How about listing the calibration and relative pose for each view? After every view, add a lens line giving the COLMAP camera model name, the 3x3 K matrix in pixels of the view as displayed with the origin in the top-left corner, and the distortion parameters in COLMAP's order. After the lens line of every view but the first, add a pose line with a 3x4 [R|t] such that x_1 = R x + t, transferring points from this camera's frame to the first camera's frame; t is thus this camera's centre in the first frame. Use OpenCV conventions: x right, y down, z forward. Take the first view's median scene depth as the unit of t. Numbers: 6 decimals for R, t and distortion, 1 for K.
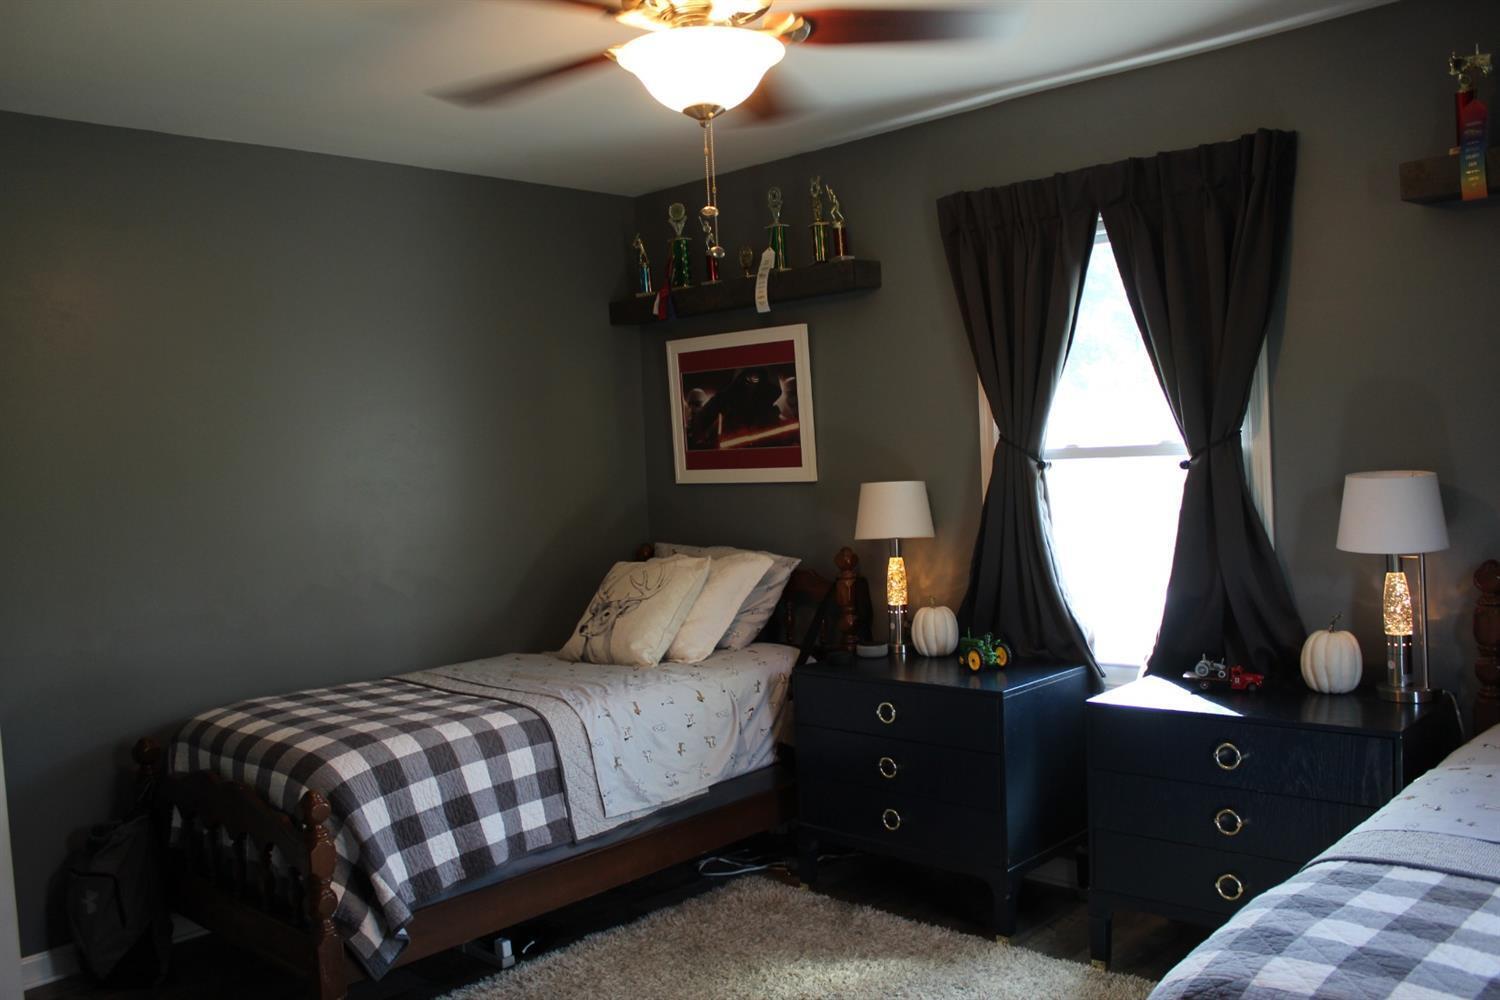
lens RADIAL K [[1315.5, 0, 747.9], [0, 1315.5, 460.7], [0, 0, 1]] dist [-0.013217, -0.007734]
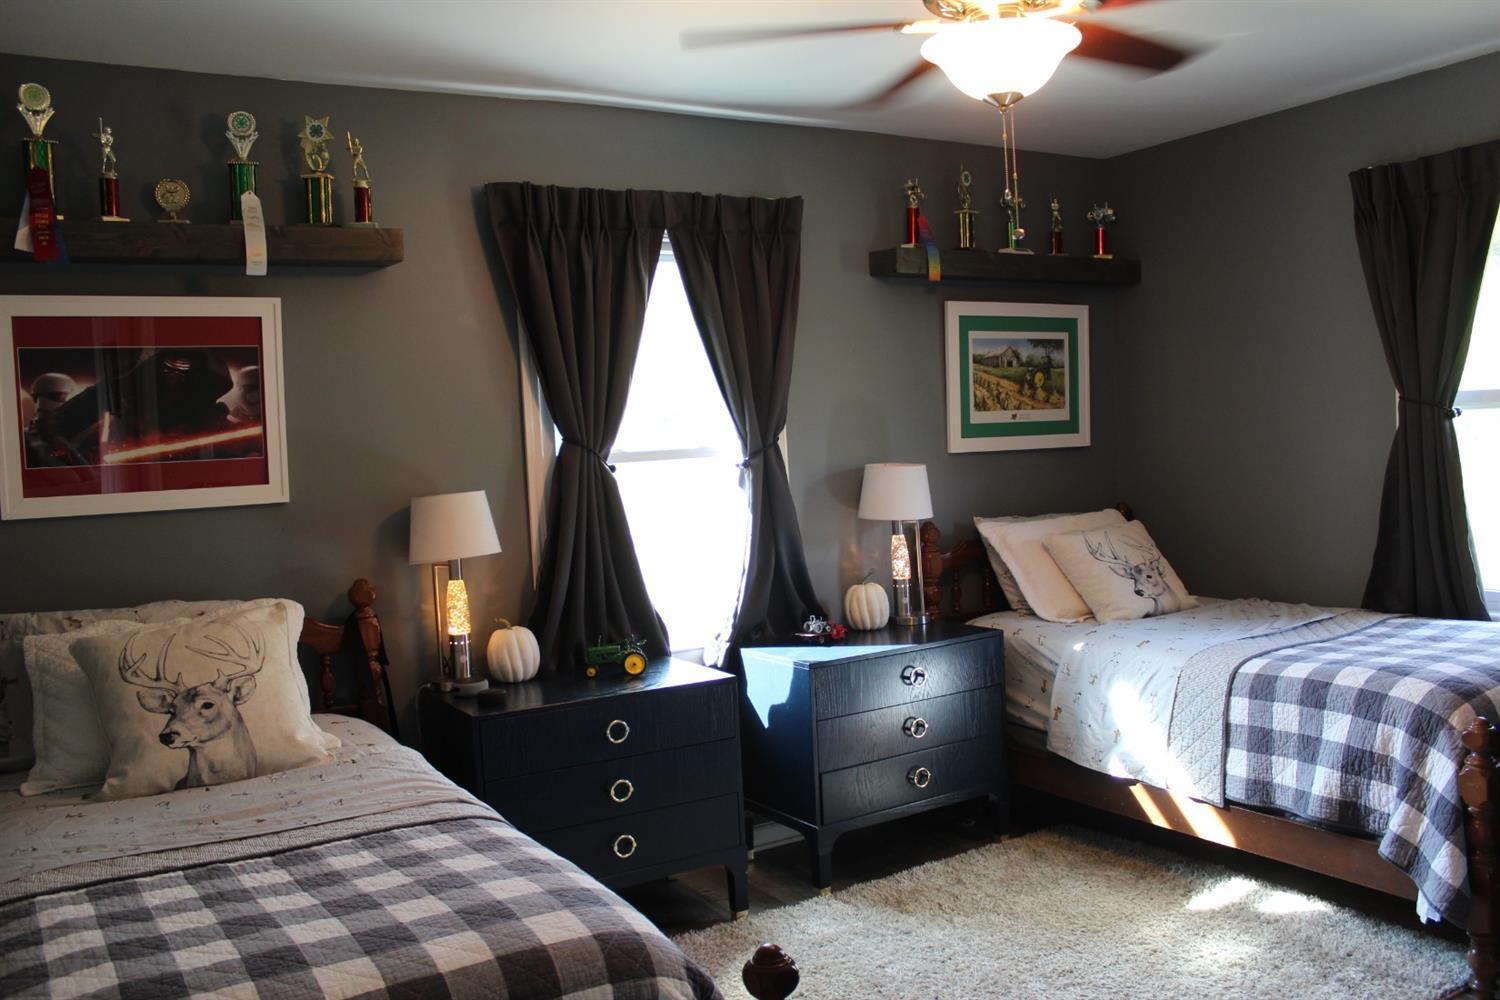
lens RADIAL K [[1250.2, 0, 746.6], [0, 1250.2, 516.0], [0, 0, 1]] dist [-0.166453, 0.149860]
pose [[0.255212, -0.027596, 0.966491, -0.630220], [0.045111, 0.998844, 0.016608, 0.026273], [-0.965832, 0.039361, 0.256162, 0.605260]]
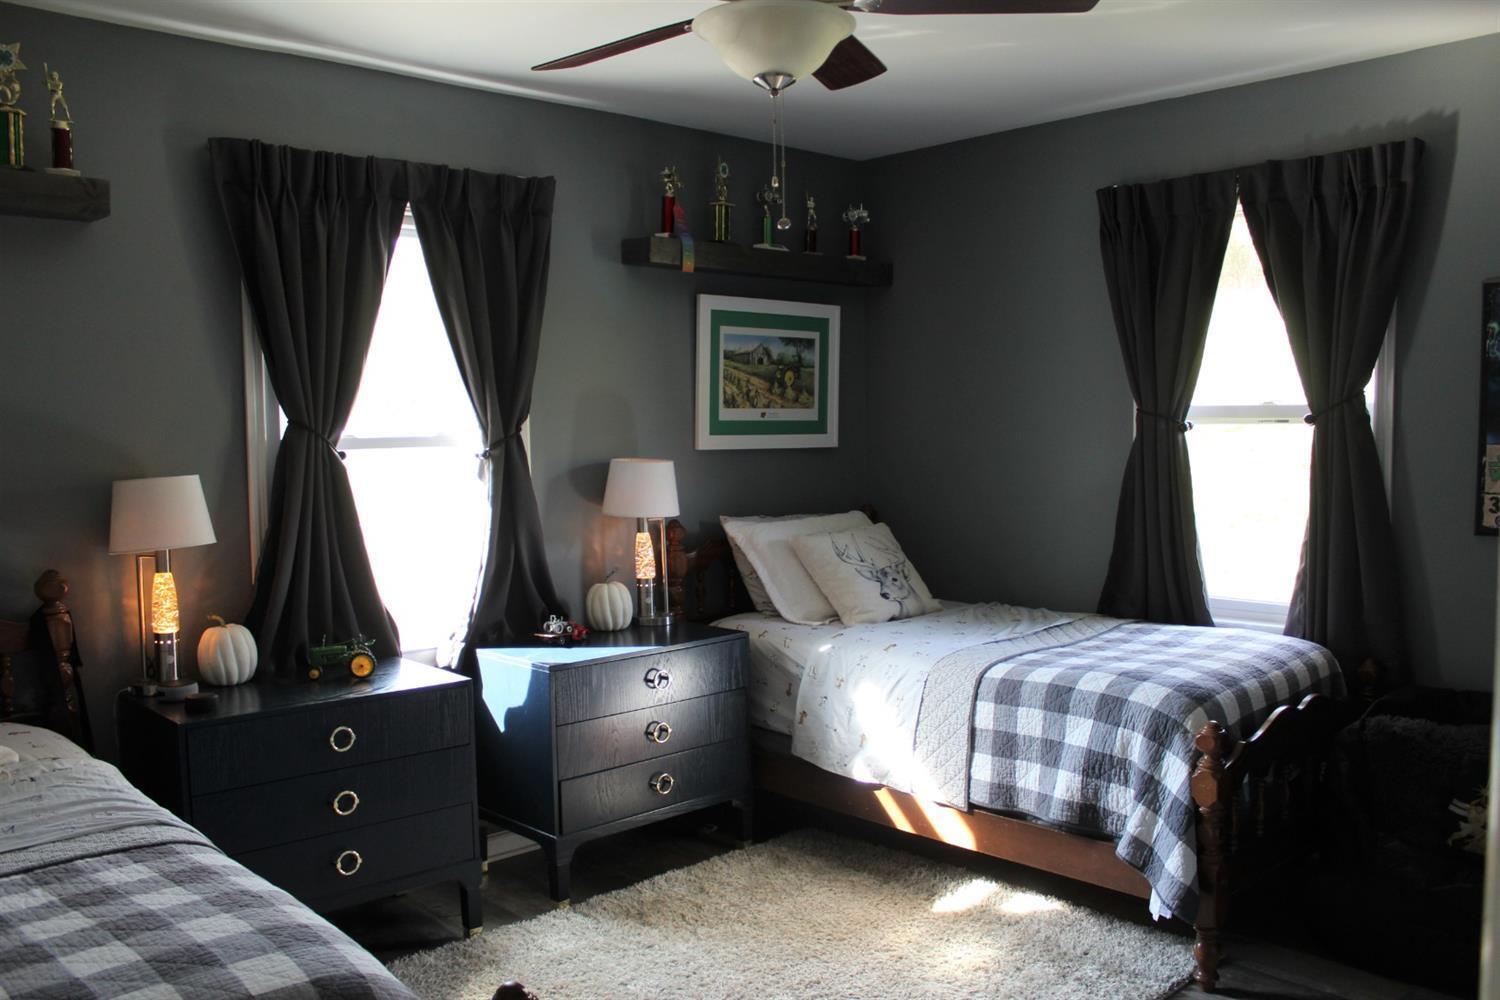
lens RADIAL K [[1250.2, 0, 746.6], [0, 1250.2, 516.0], [0, 0, 1]] dist [-0.166453, 0.149860]
pose [[0.047726, -0.026833, 0.998500, -0.596637], [0.017479, 0.999508, 0.026024, 0.026777], [-0.998708, 0.016211, 0.048172, 0.617572]]
